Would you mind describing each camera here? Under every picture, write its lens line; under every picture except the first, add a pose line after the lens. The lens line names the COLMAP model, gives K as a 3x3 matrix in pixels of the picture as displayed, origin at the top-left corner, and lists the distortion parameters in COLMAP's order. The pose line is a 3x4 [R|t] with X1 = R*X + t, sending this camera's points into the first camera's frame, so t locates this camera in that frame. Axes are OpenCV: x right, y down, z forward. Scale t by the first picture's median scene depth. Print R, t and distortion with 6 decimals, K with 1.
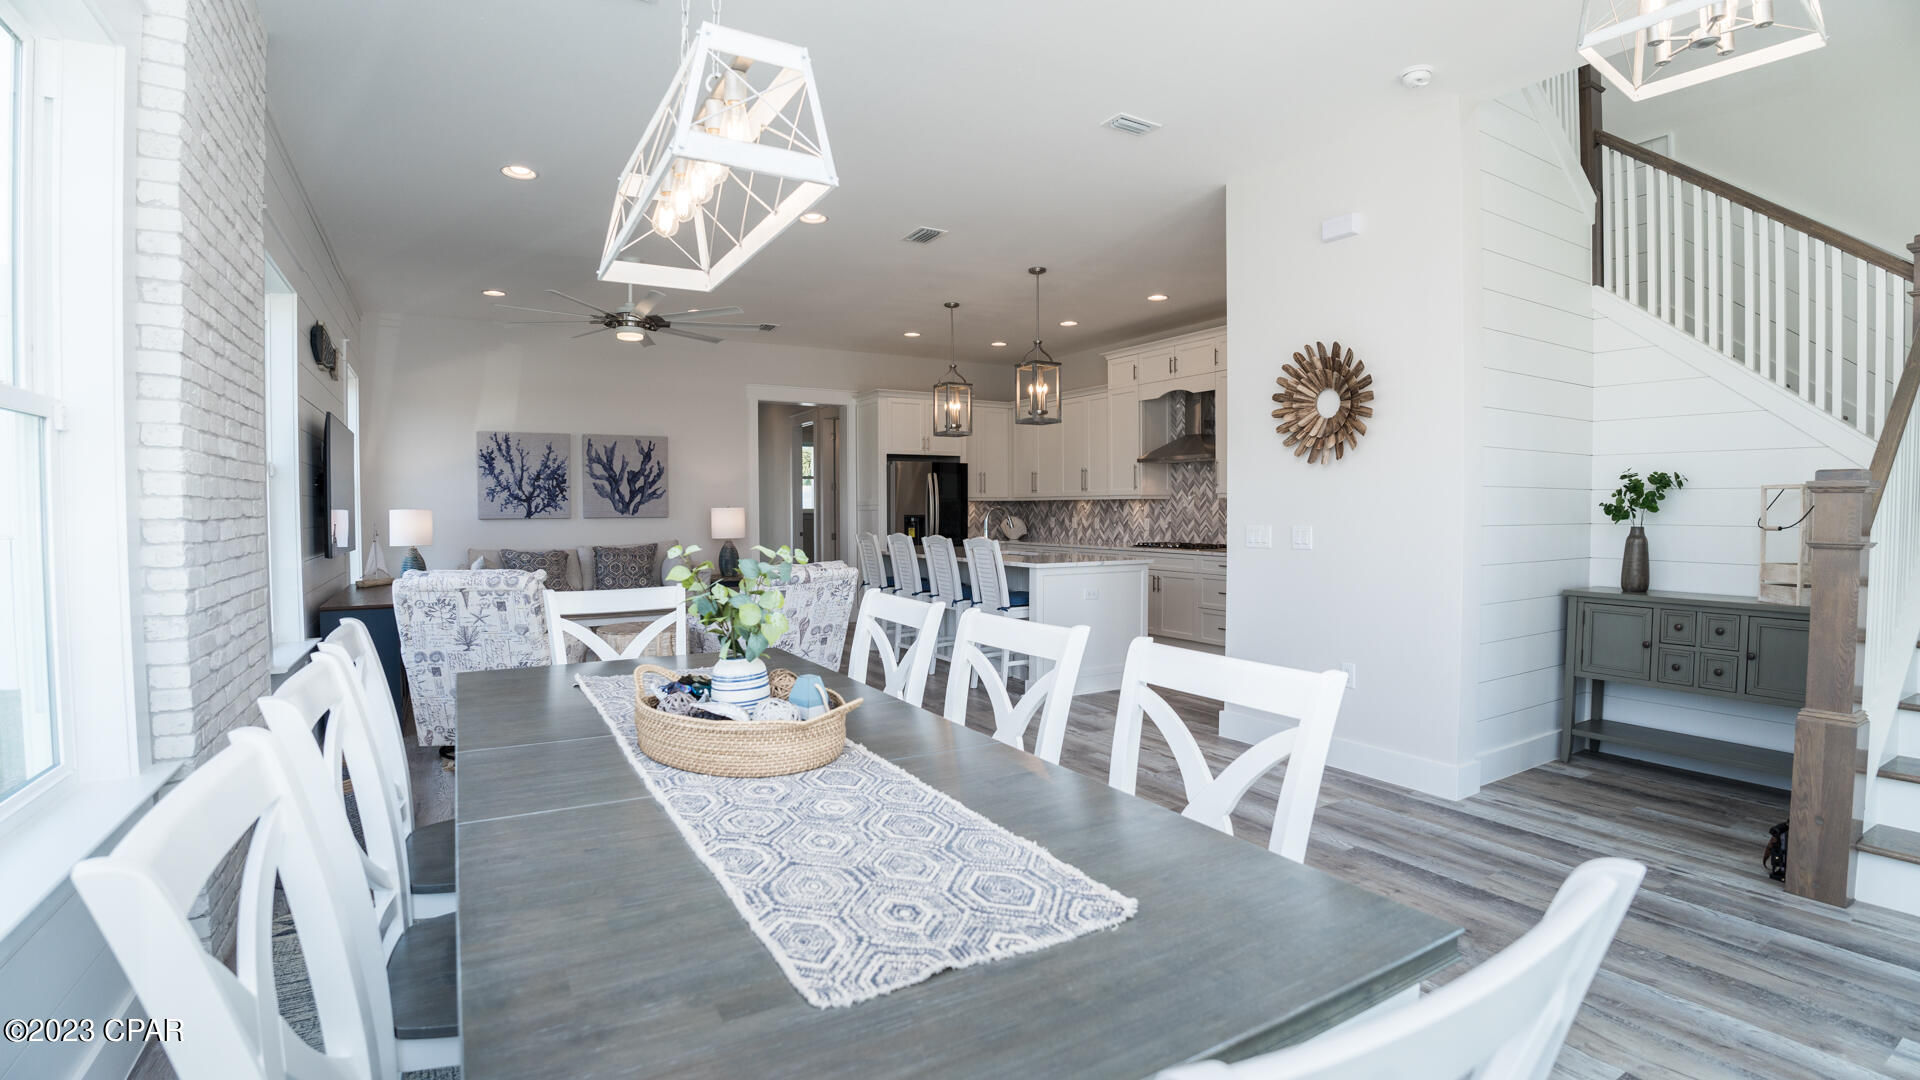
lens RADIAL K [[856.4, 0, 960.0], [0, 856.4, 540.0], [0, 0, 1]] dist [0.000057, 0.000000]
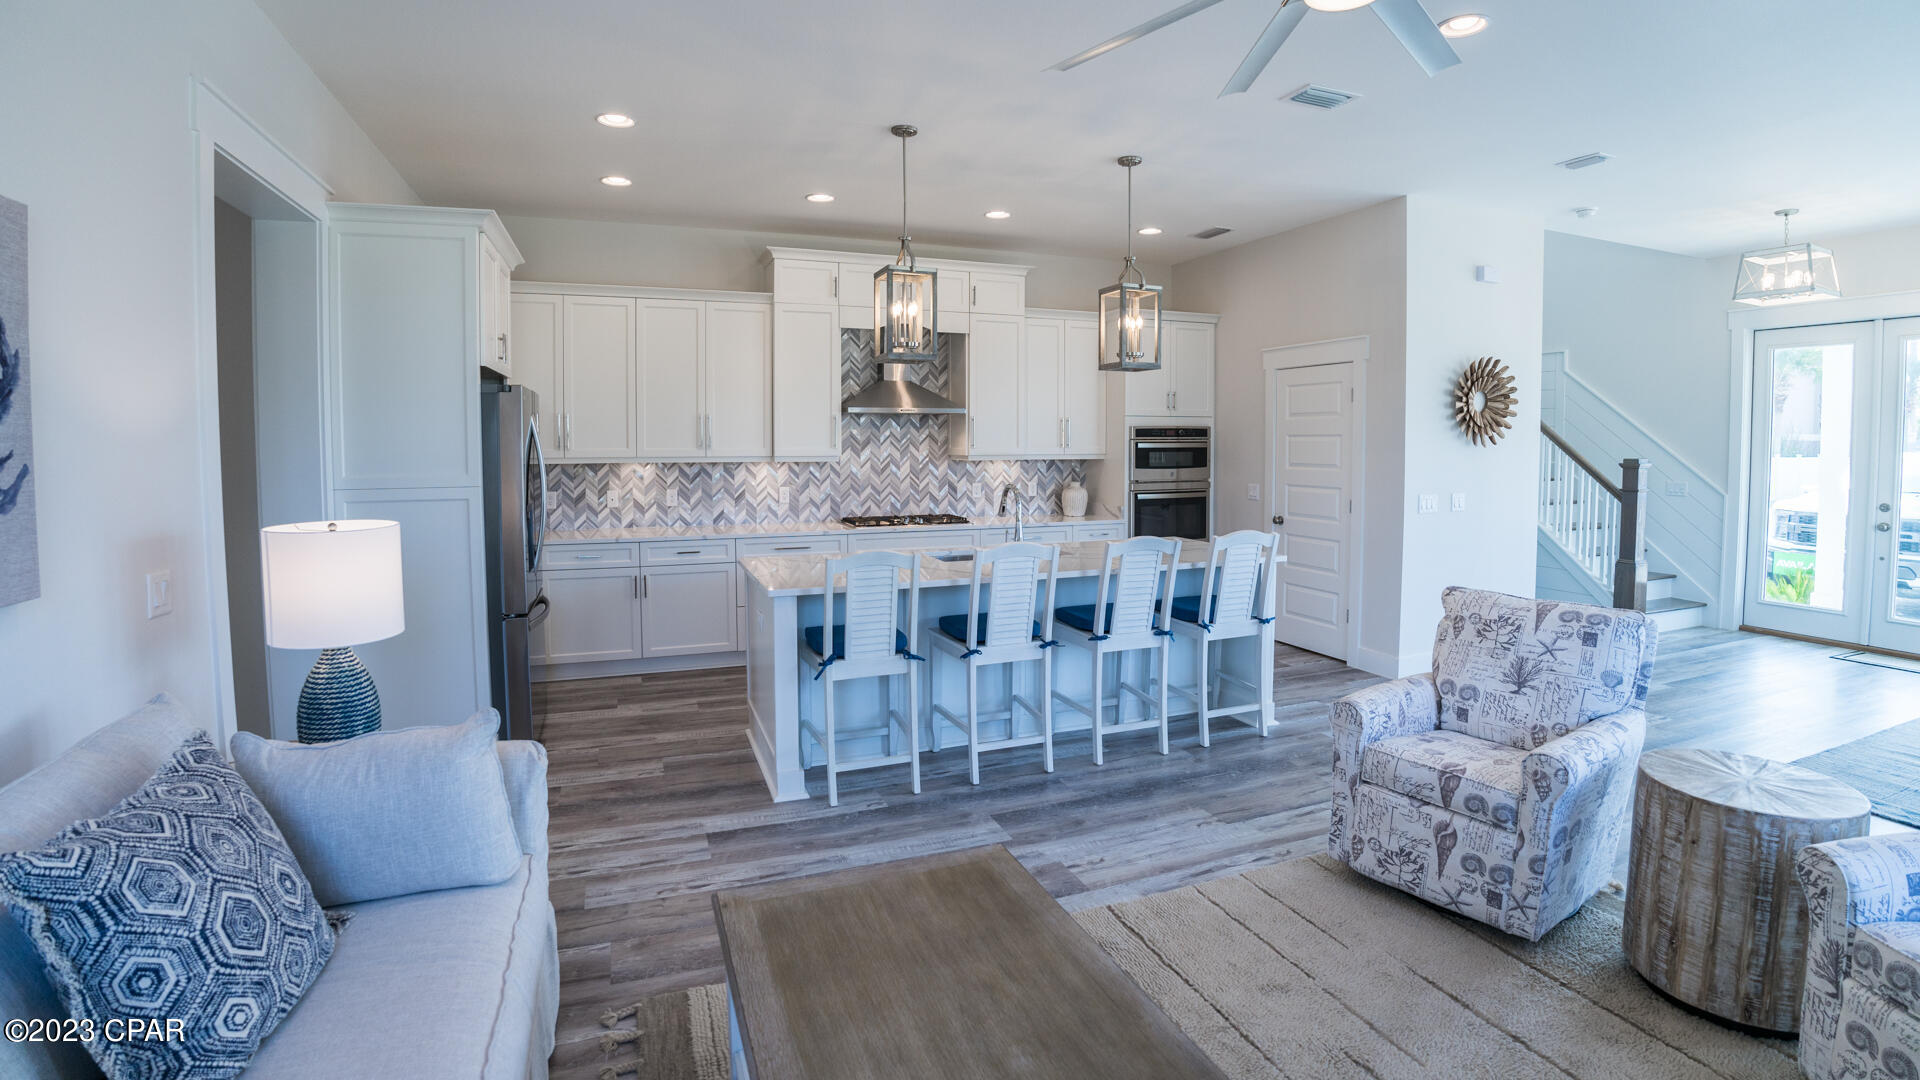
lens RADIAL K [[887.0, 0, 960.0], [0, 887.0, 540.0], [0, 0, 1]] dist [-0.073428, -0.000030]
pose [[0.168814, -0.096985, 0.980865, -0.530819], [0.037029, 0.995069, 0.092017, -0.046865], [-0.984952, 0.020787, 0.171573, 0.767435]]
